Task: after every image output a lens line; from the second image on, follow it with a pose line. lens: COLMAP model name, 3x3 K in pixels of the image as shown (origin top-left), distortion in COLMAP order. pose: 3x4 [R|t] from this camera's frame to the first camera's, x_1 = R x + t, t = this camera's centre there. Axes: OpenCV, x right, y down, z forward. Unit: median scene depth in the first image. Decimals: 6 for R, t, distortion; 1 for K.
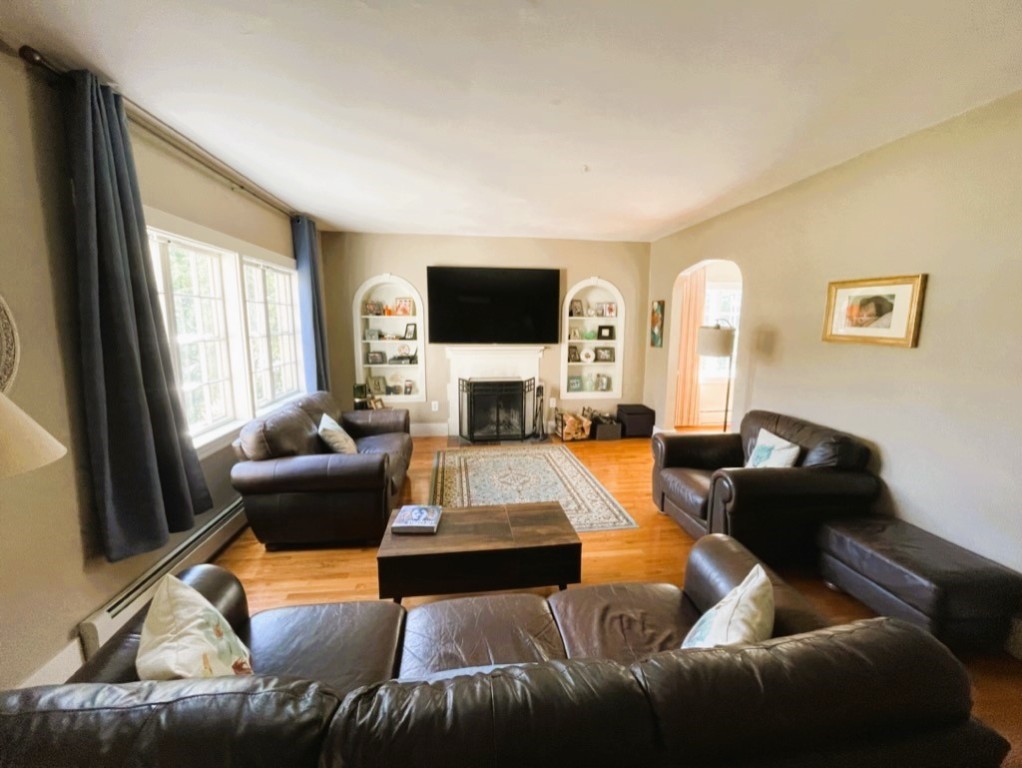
lens RADIAL K [[410.9, 0, 513.0], [0, 410.9, 383.9], [0, 0, 1]] dist [-0.004487, -0.000207]
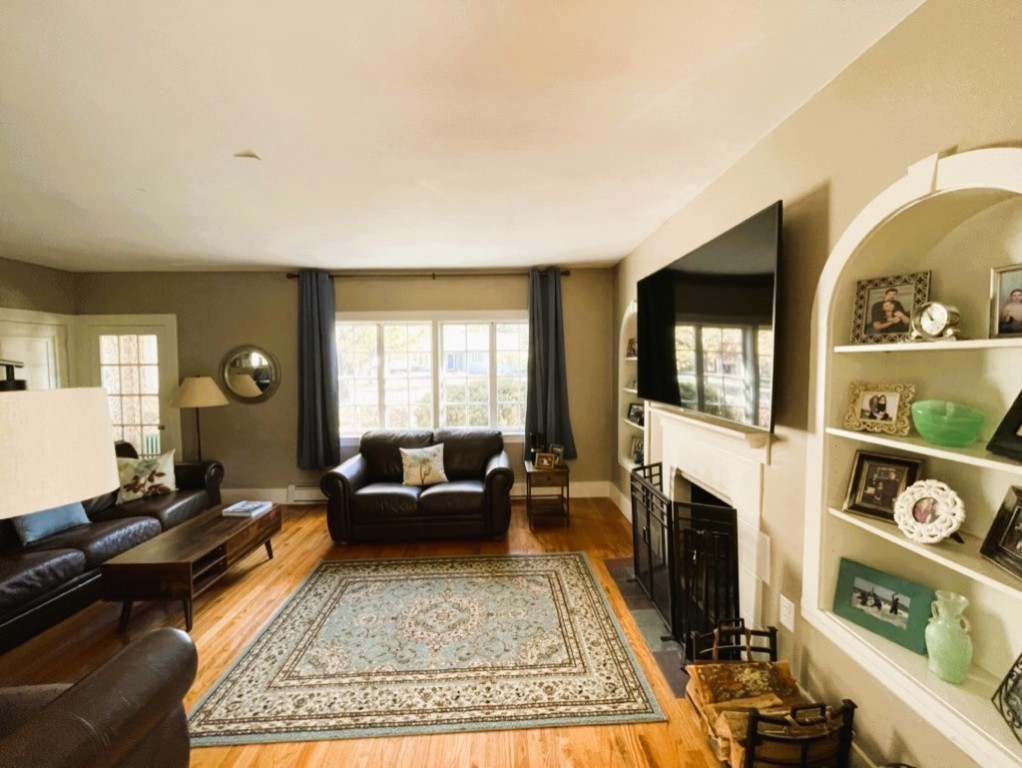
lens RADIAL K [[410.9, 0, 512.4], [0, 410.9, 383.0], [0, 0, 1]] dist [-0.004487, -0.000207]
pose [[-0.093280, 0.043283, -0.994699, 0.616437], [-0.134484, 0.989351, 0.055662, -0.173479], [0.986516, 0.138963, -0.086466, 1.139518]]
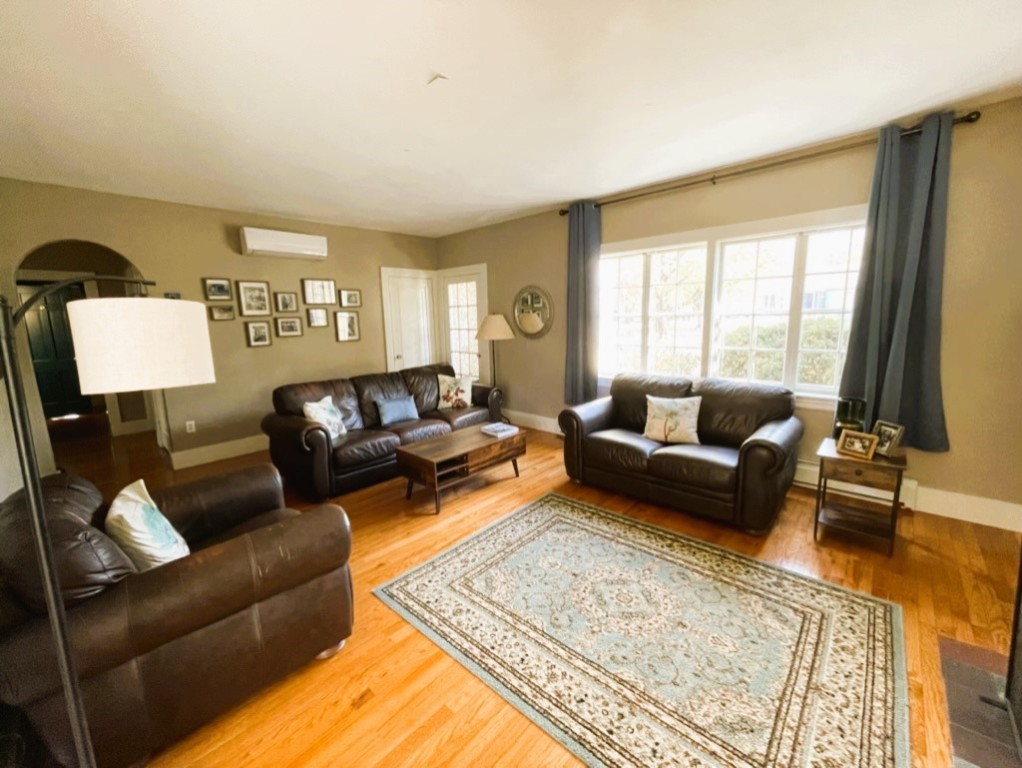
lens RADIAL K [[410.9, 0, 513.3], [0, 410.9, 382.9], [0, 0, 1]] dist [-0.004487, -0.000207]
pose [[-0.763357, 0.119445, -0.634838, 0.418650], [-0.072603, 0.960665, 0.268050, -0.162644], [0.641884, 0.250709, -0.724658, 1.251356]]
